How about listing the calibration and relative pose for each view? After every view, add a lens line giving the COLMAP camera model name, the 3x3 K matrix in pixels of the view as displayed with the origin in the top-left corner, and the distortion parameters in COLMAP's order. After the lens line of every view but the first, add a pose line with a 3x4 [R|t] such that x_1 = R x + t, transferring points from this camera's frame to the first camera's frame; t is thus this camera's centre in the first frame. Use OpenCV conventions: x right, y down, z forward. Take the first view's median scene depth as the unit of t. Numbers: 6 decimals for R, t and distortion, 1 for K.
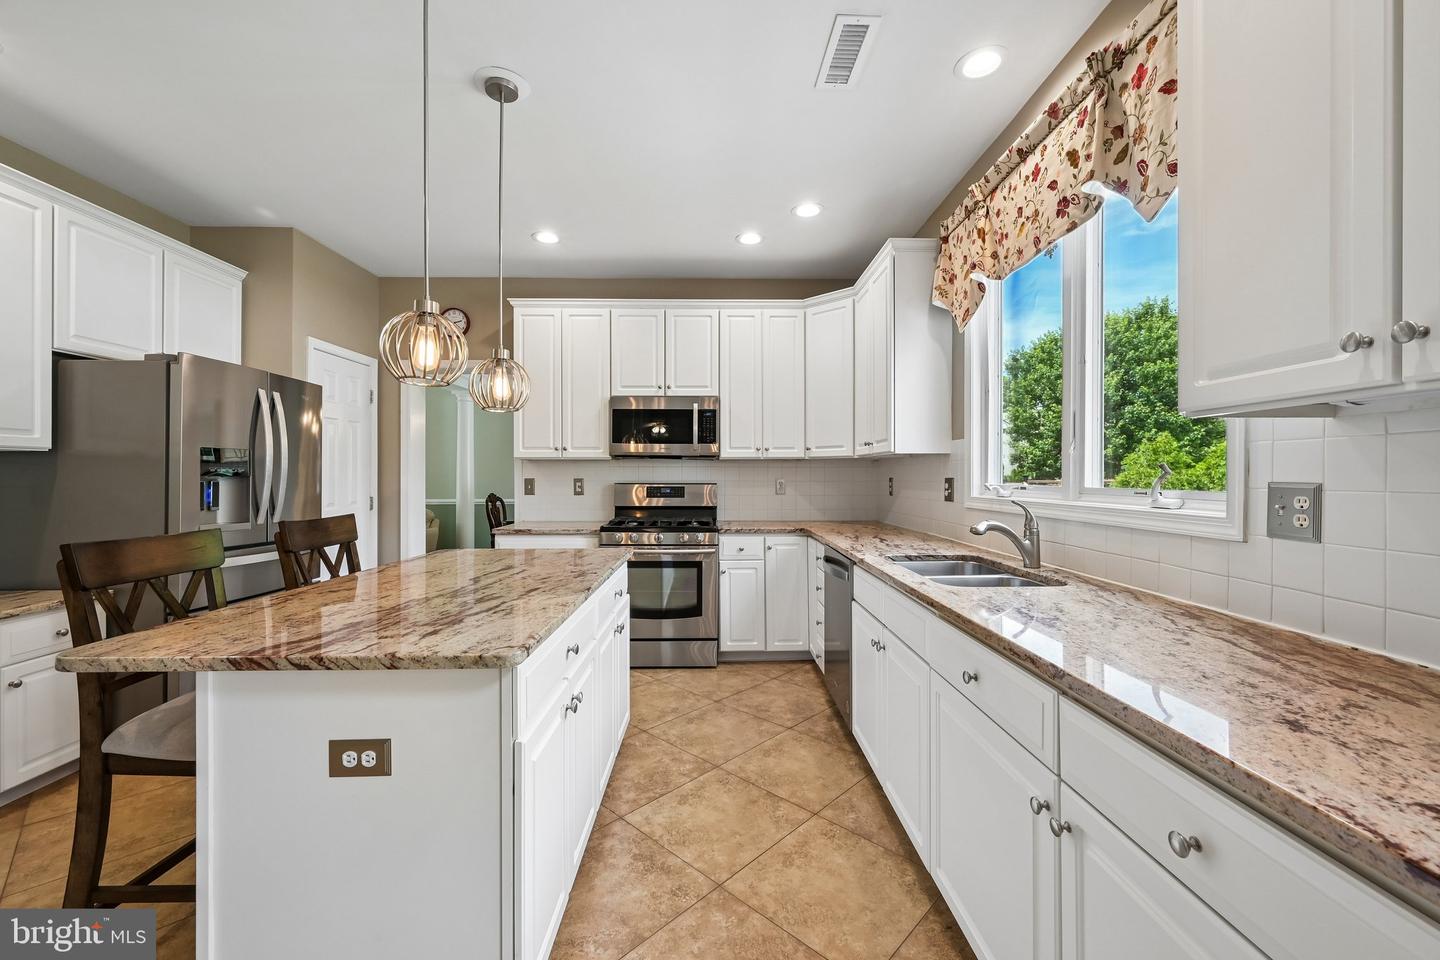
lens RADIAL K [[577.7, 0, 722.9], [0, 577.7, 474.1], [0, 0, 1]] dist [-0.001326, 0.000808]
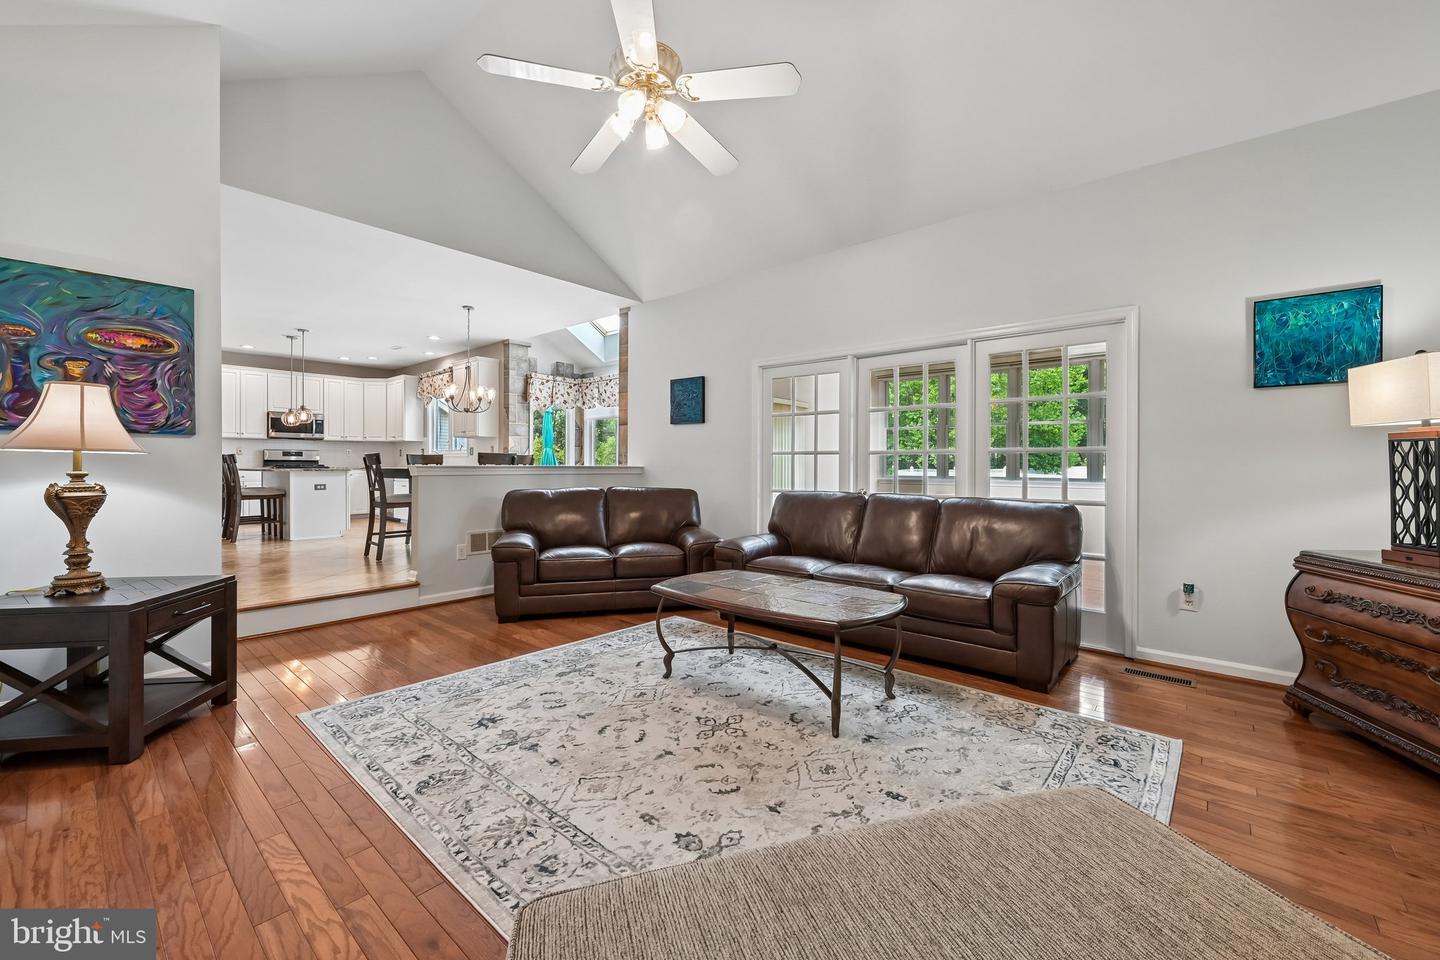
lens RADIAL K [[577.7, 0, 727.3], [0, 577.7, 469.8], [0, 0, 1]] dist [-0.001326, 0.000808]
pose [[0.667299, -0.004468, 0.744777, -0.860199], [-0.006675, 0.999906, 0.011978, 0.072087], [-0.744760, -0.012964, 0.667206, -2.375966]]
